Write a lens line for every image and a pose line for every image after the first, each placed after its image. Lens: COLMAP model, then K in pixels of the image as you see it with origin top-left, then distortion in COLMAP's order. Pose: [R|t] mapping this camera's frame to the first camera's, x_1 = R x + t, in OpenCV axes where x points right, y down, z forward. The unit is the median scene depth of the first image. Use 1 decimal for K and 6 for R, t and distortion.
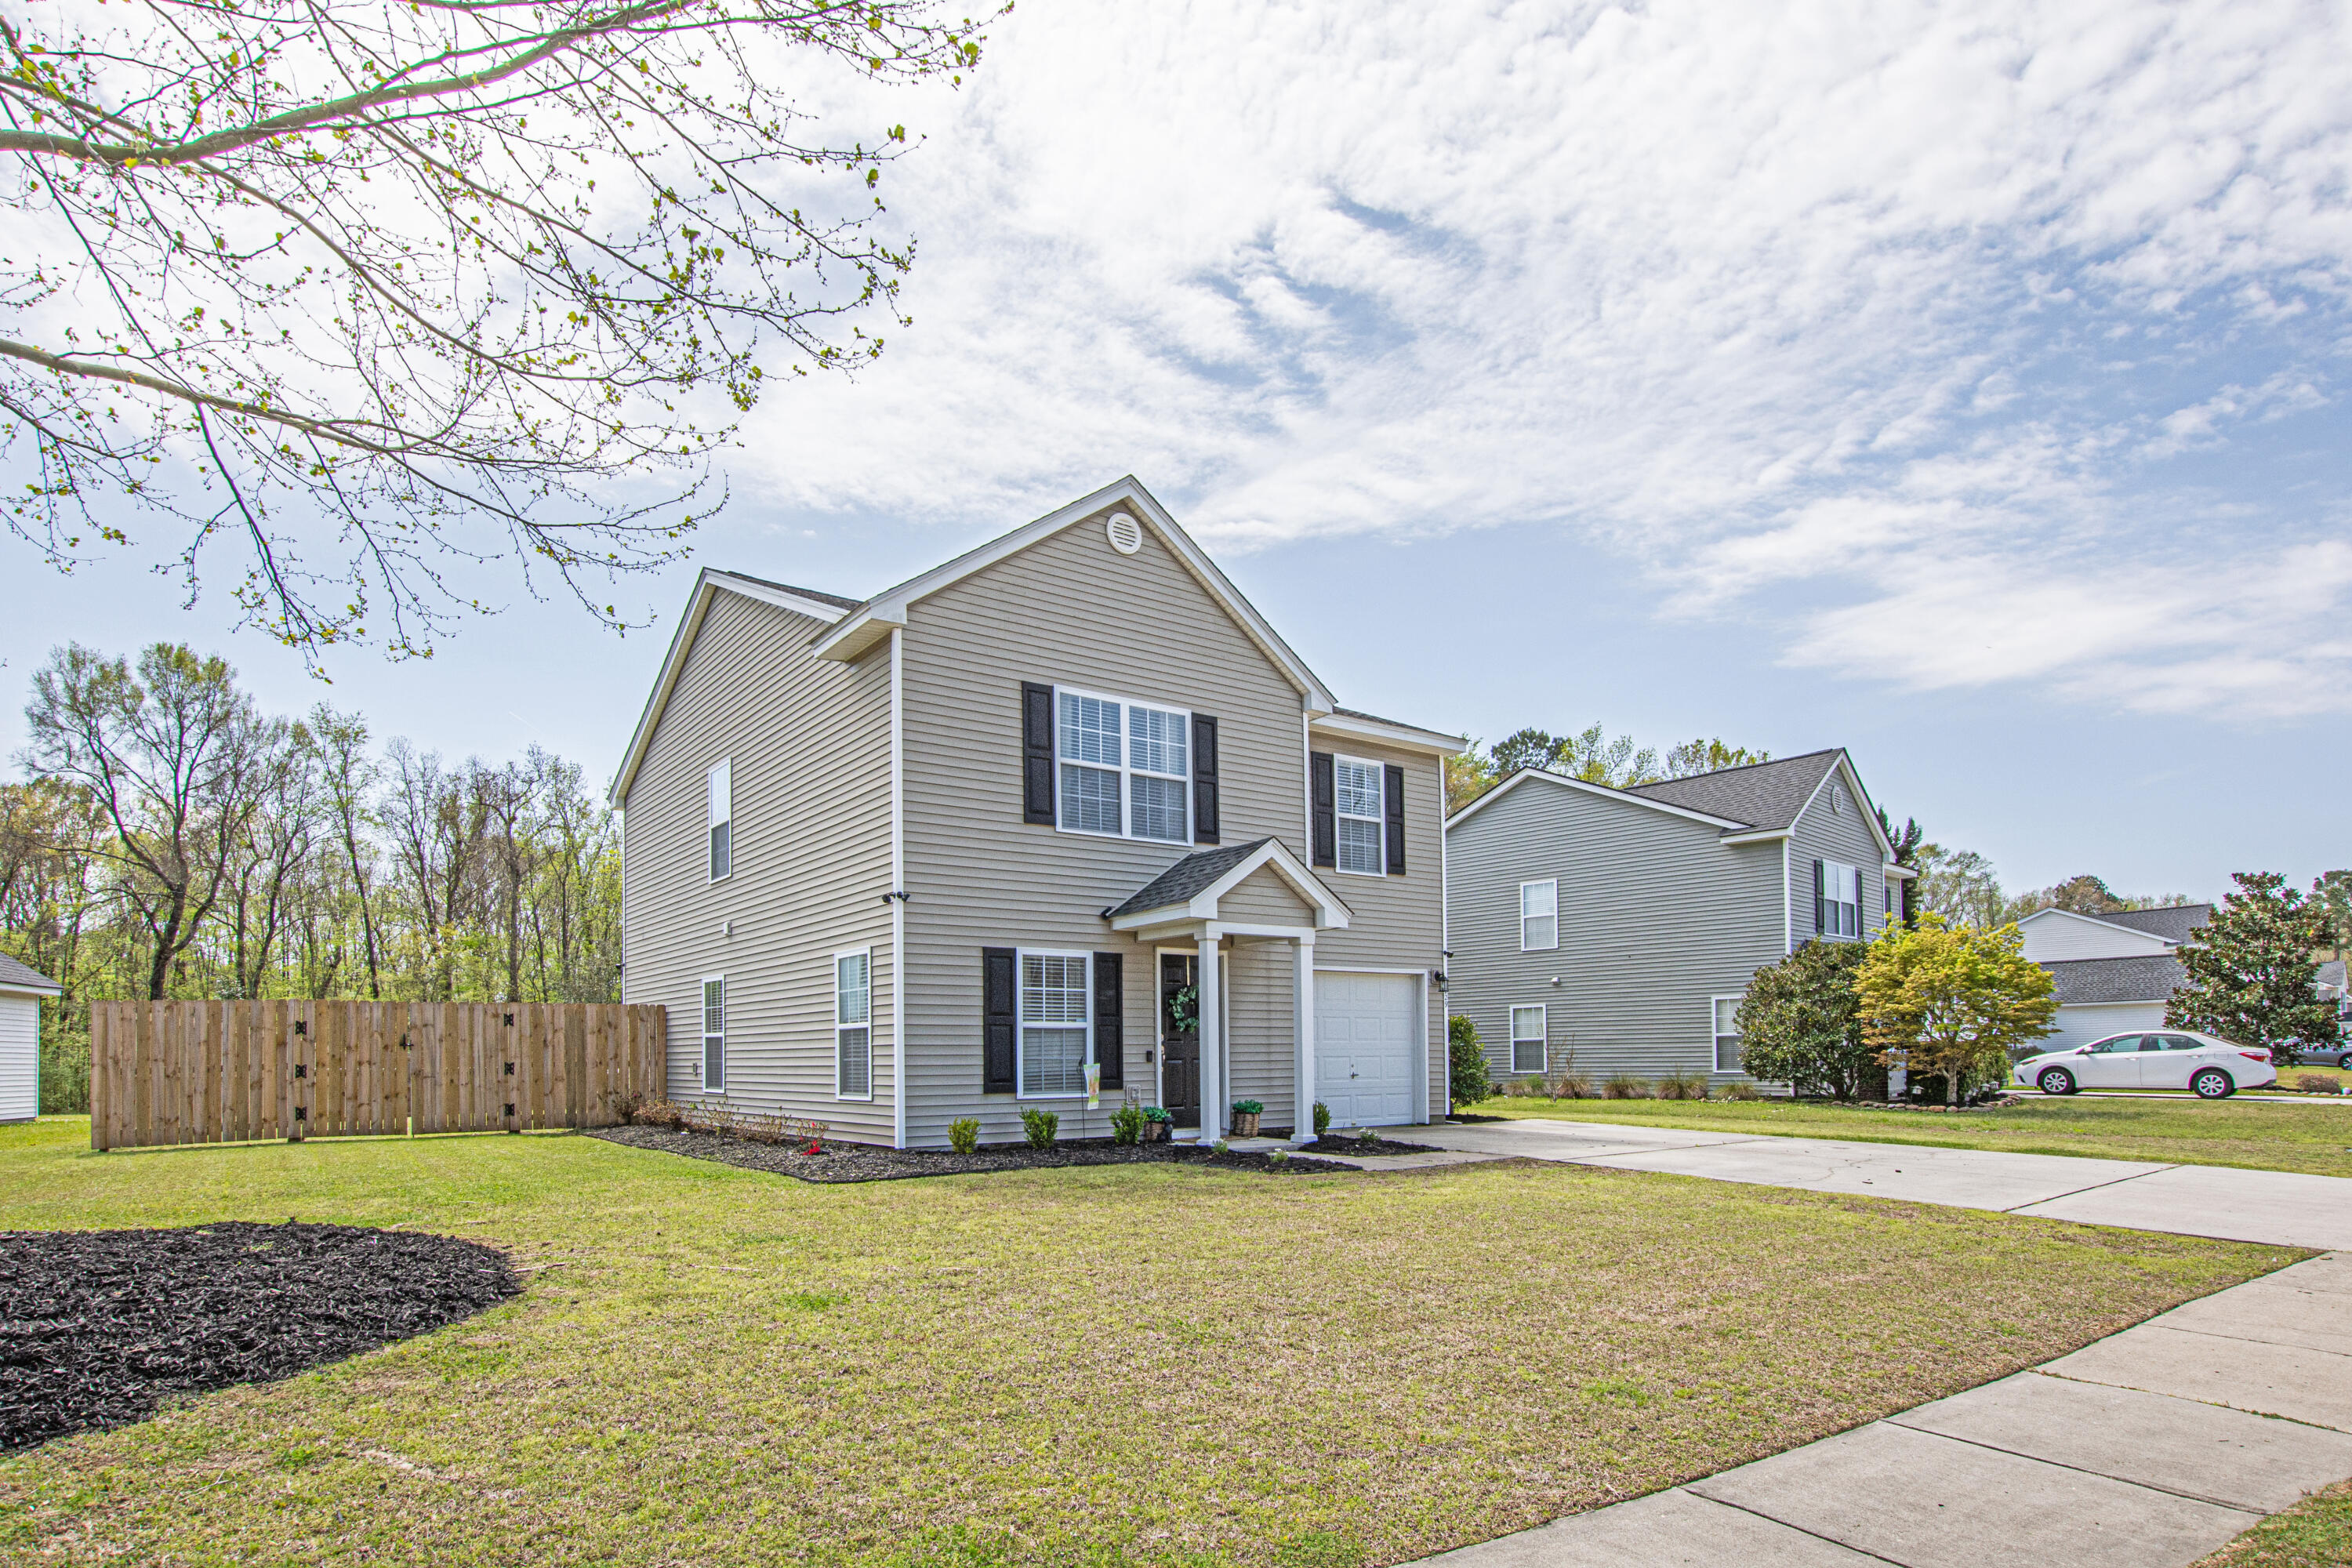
lens RADIAL K [[1209.2, 0, 1121.5], [0, 1209.2, 785.4], [0, 0, 1]] dist [-0.043791, 0.000153]
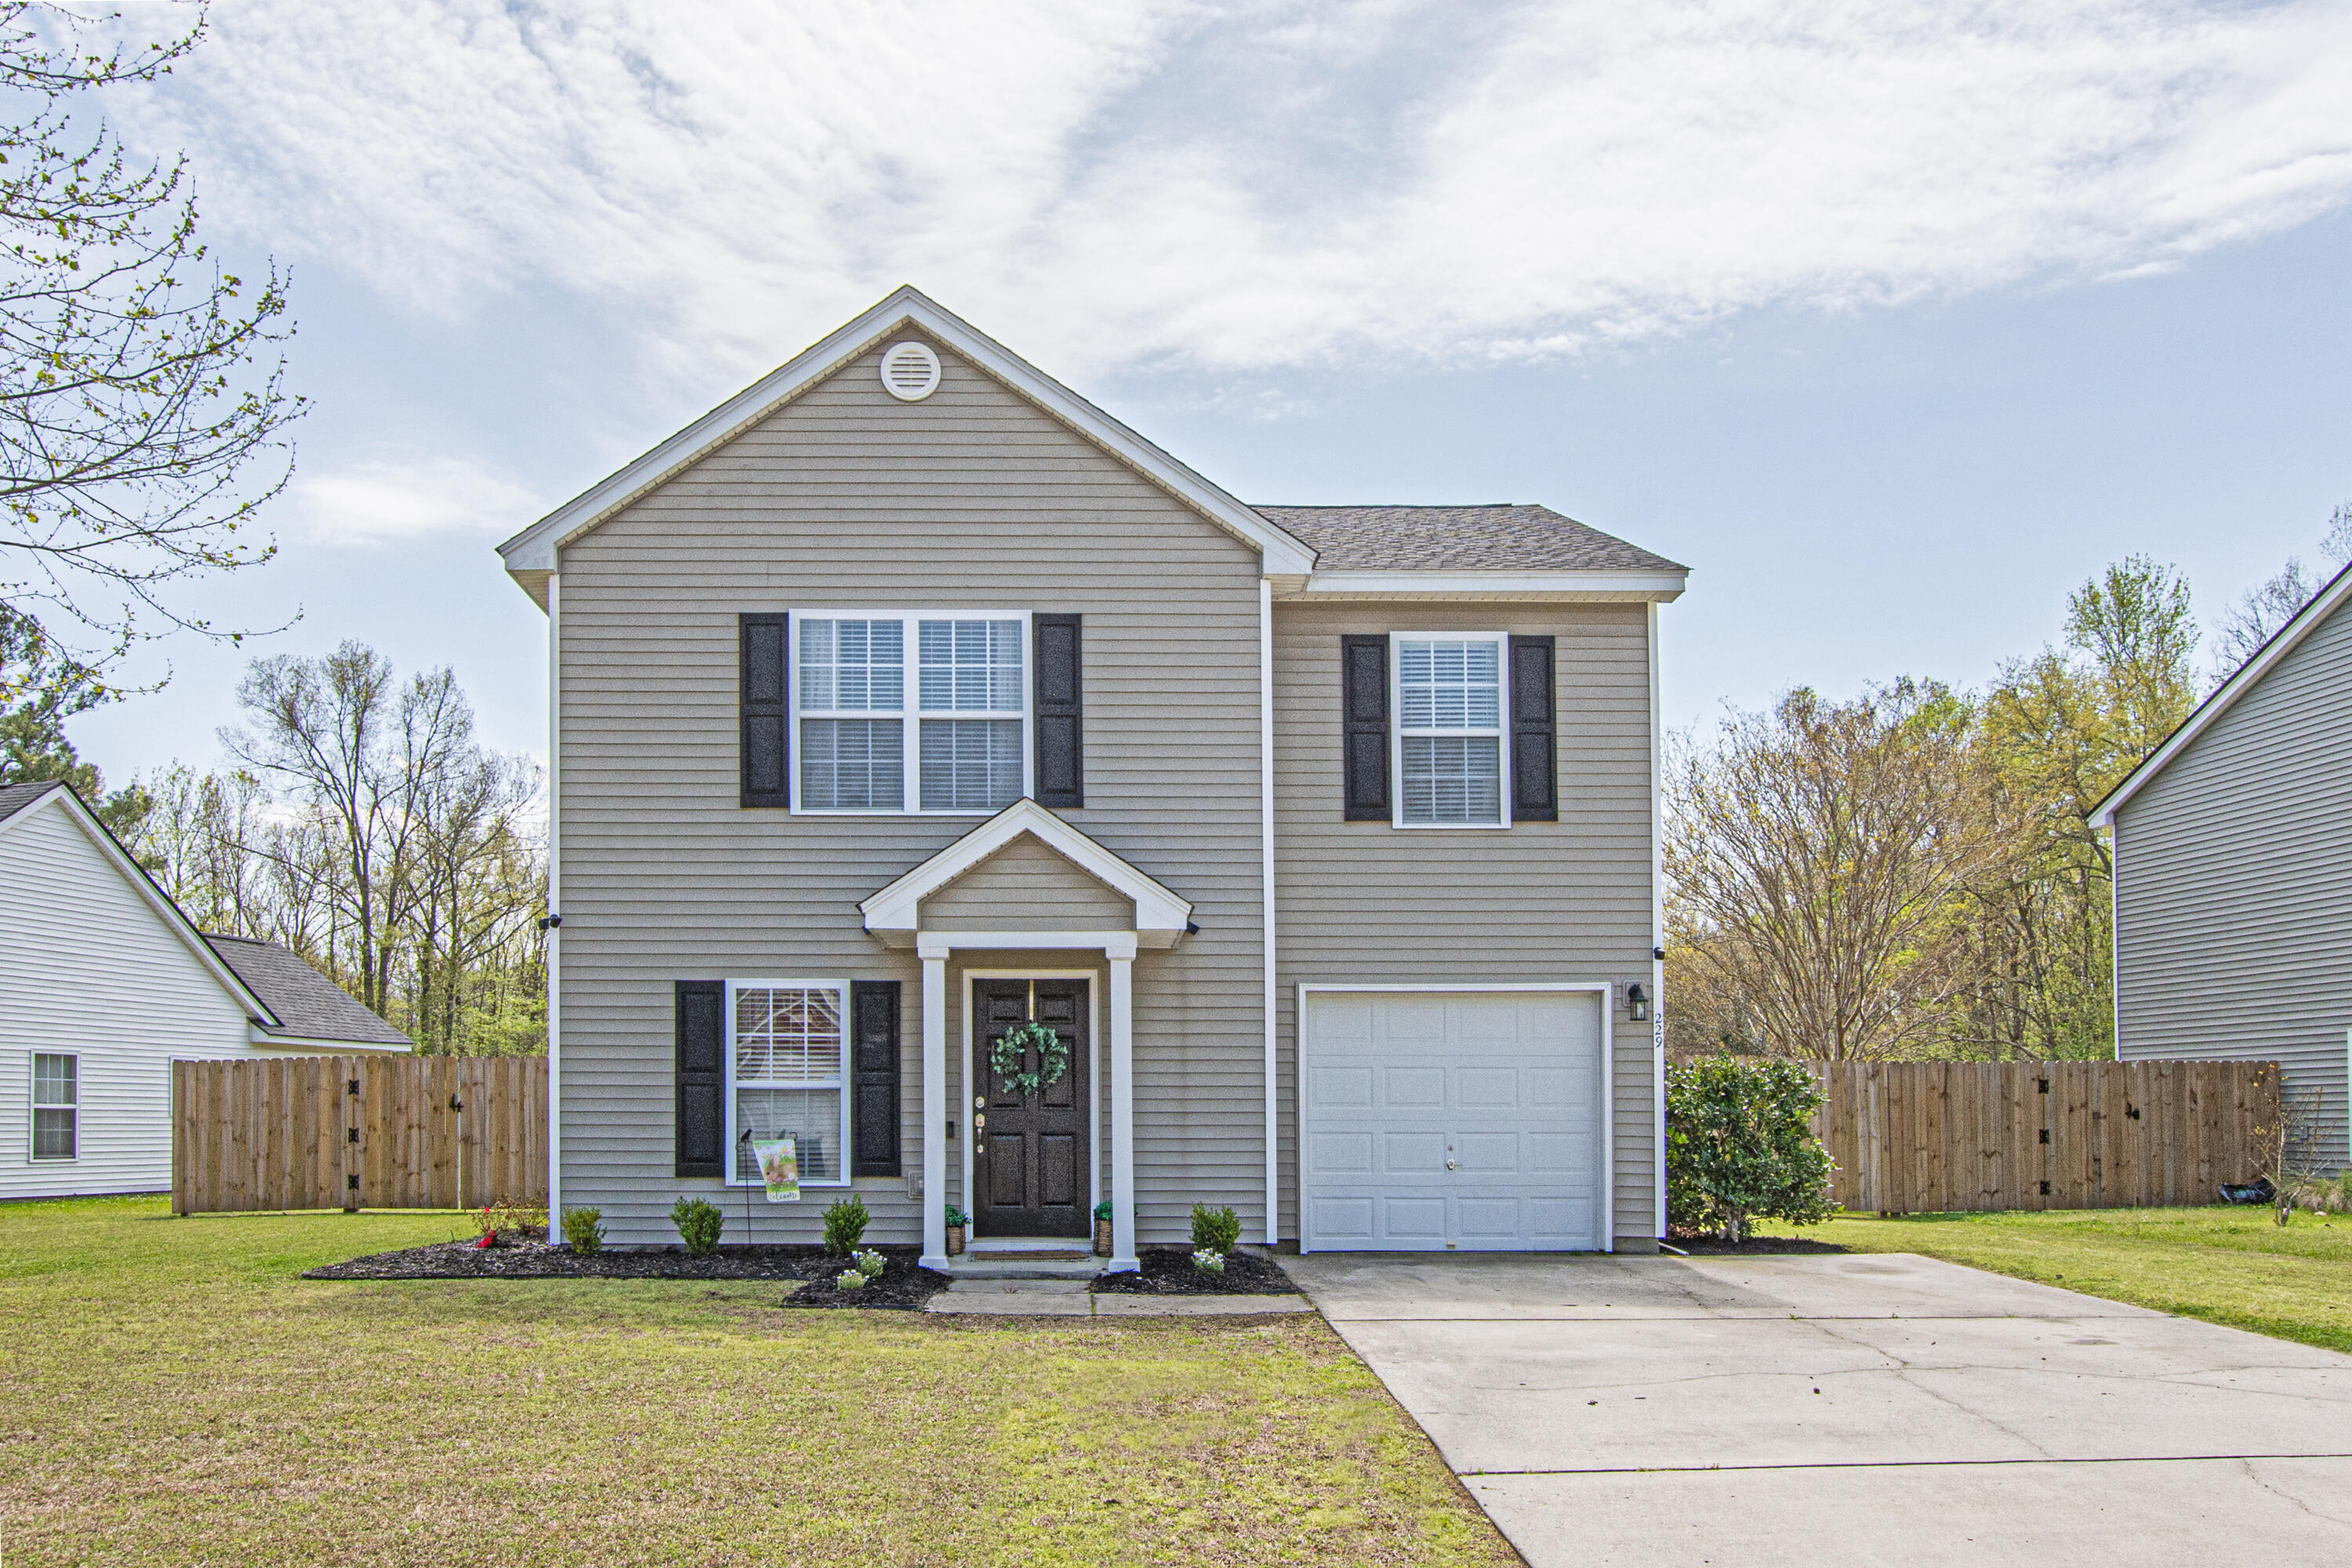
lens RADIAL K [[1815.9, 0, 1185.2], [0, 1815.9, 723.6], [0, 0, 1]] dist [-0.041553, -0.004003]
pose [[0.834286, -0.107566, -0.540737, 0.667383], [0.113459, 0.993287, -0.022537, 0.032138], [0.539532, -0.042549, 0.840889, 0.205463]]
